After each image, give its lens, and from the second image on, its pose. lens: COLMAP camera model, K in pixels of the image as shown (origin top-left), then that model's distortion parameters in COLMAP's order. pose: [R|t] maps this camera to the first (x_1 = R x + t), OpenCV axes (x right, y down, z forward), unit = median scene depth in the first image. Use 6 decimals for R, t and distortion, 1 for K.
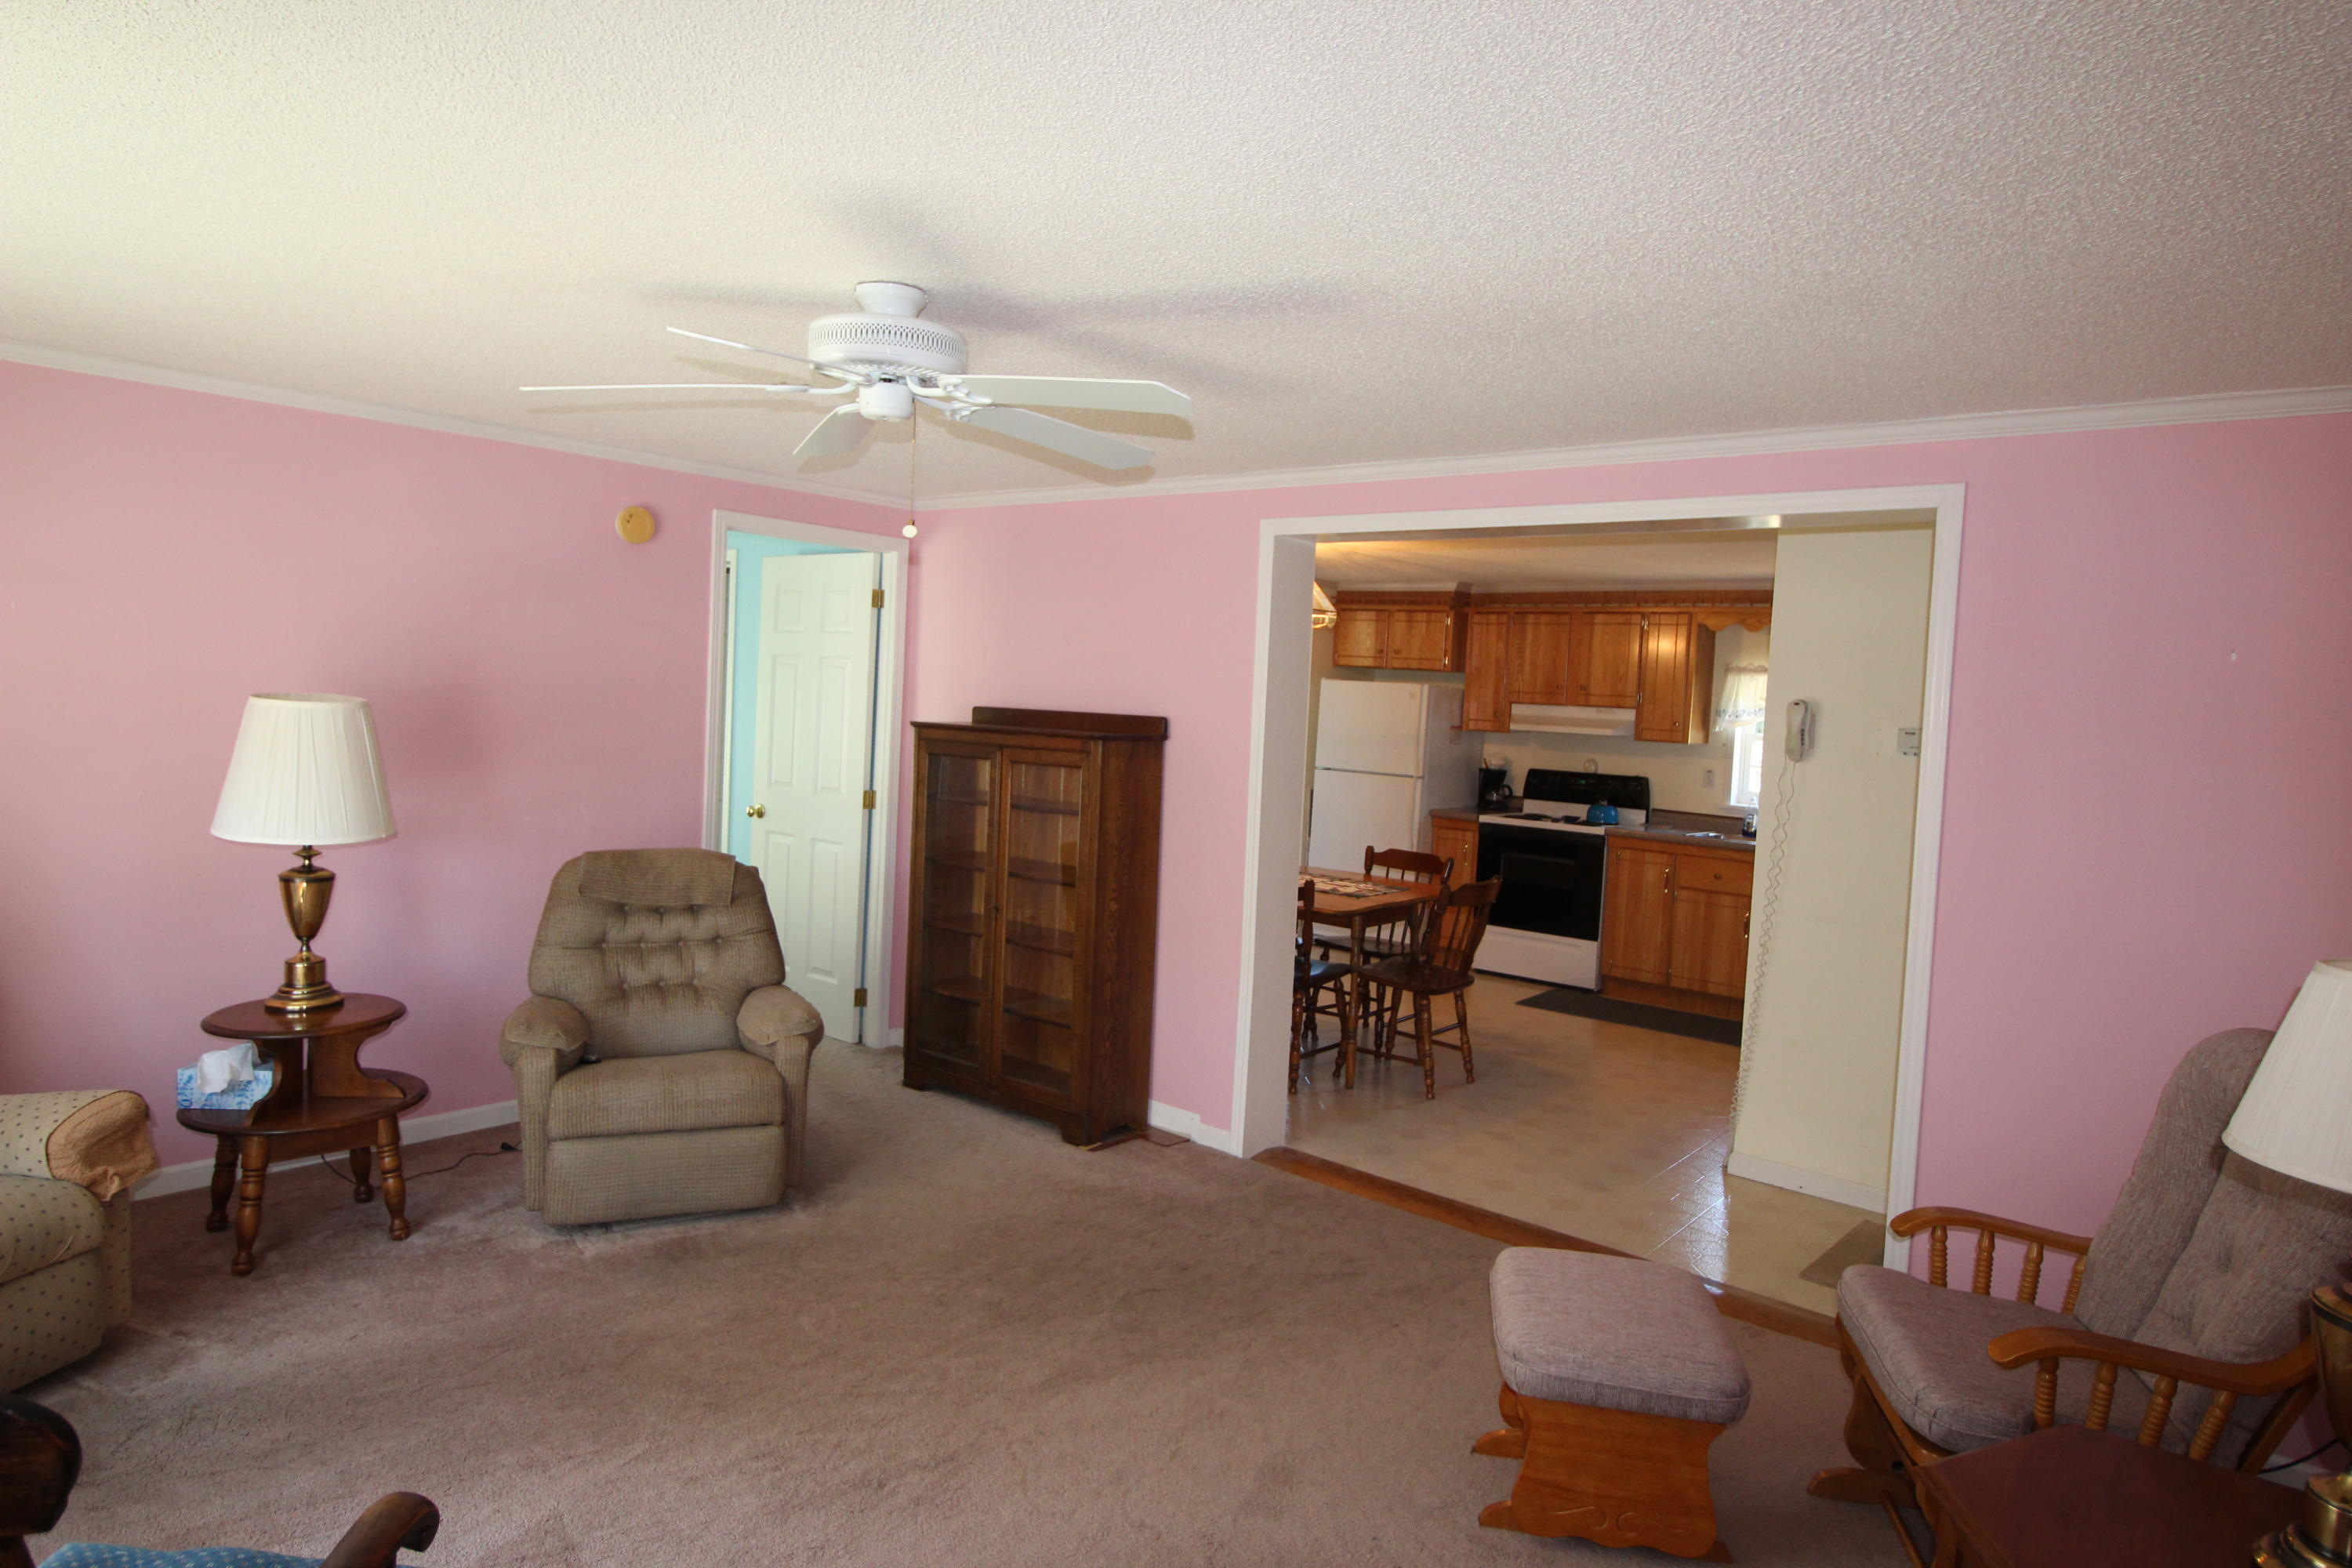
lens RADIAL K [[1420.9, 0, 1175.4], [0, 1420.9, 778.0], [0, 0, 1]] dist [0.005561, 0.001492]
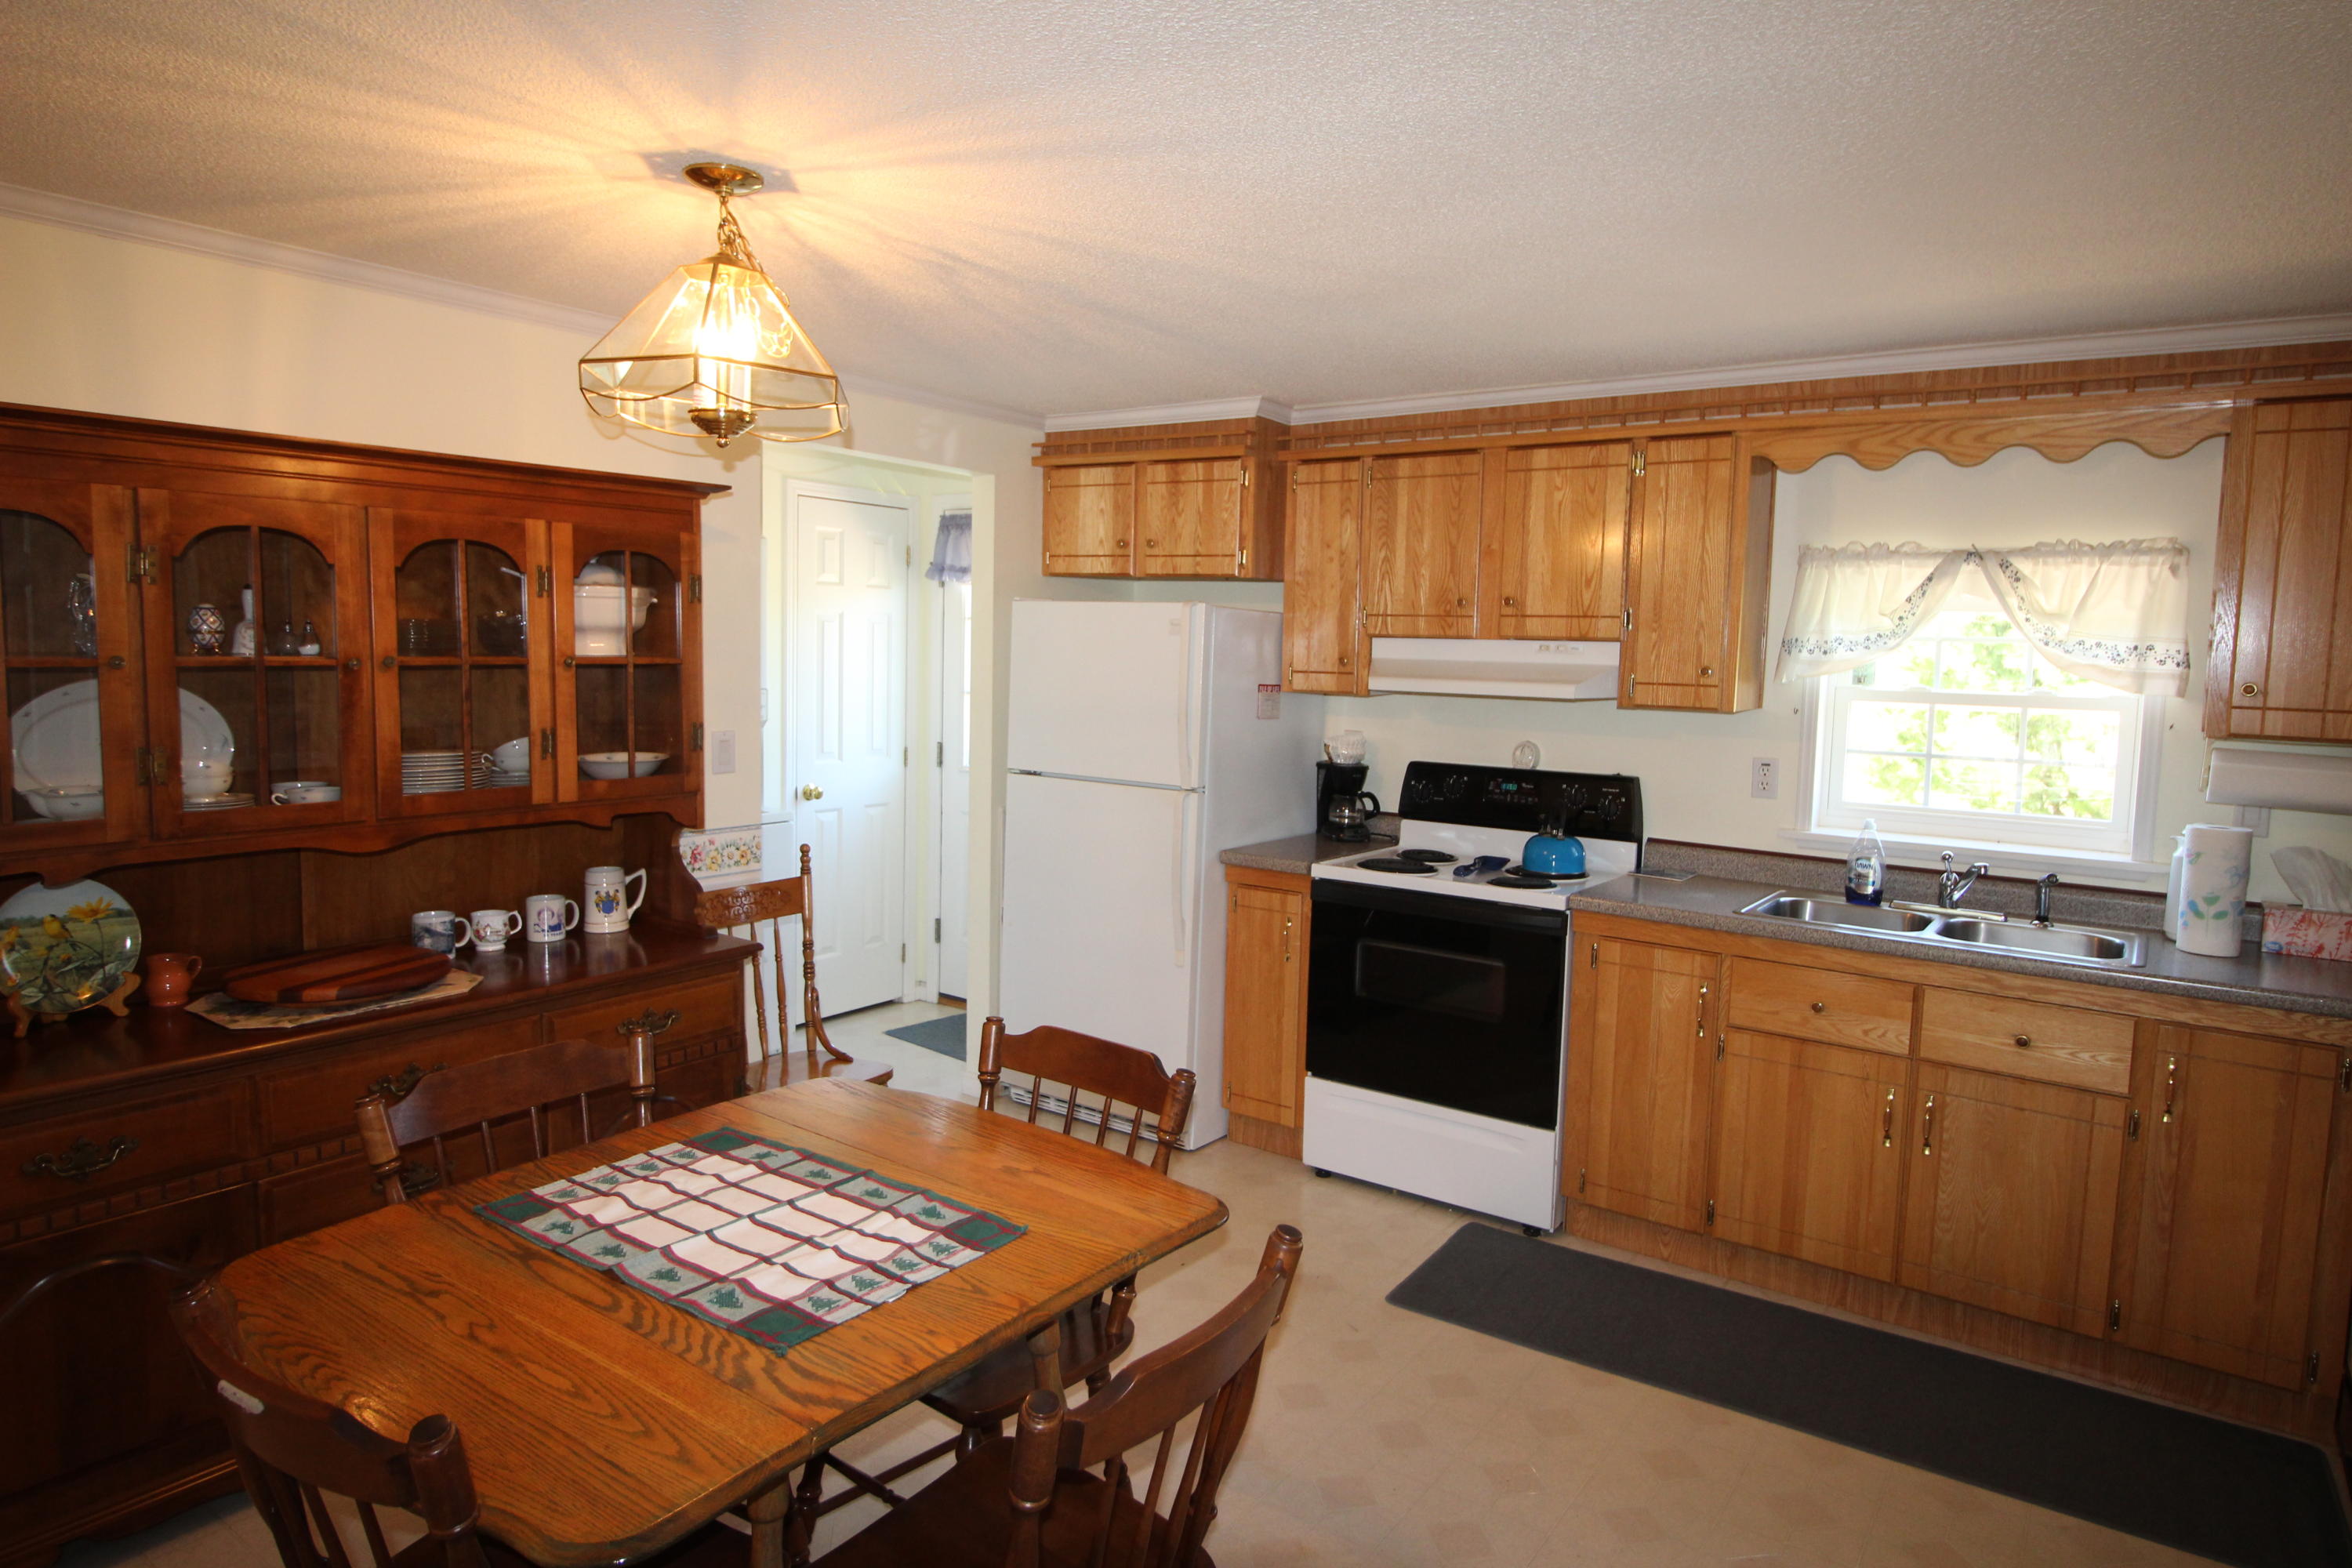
lens RADIAL K [[1420.9, 0, 1175.7], [0, 1420.9, 784.9], [0, 0, 1]] dist [0.005561, 0.001492]
pose [[0.996910, -0.031937, 0.071761, 0.129627], [0.029030, 0.998729, 0.041191, -0.023058], [-0.072986, -0.038980, 0.996571, 0.500977]]
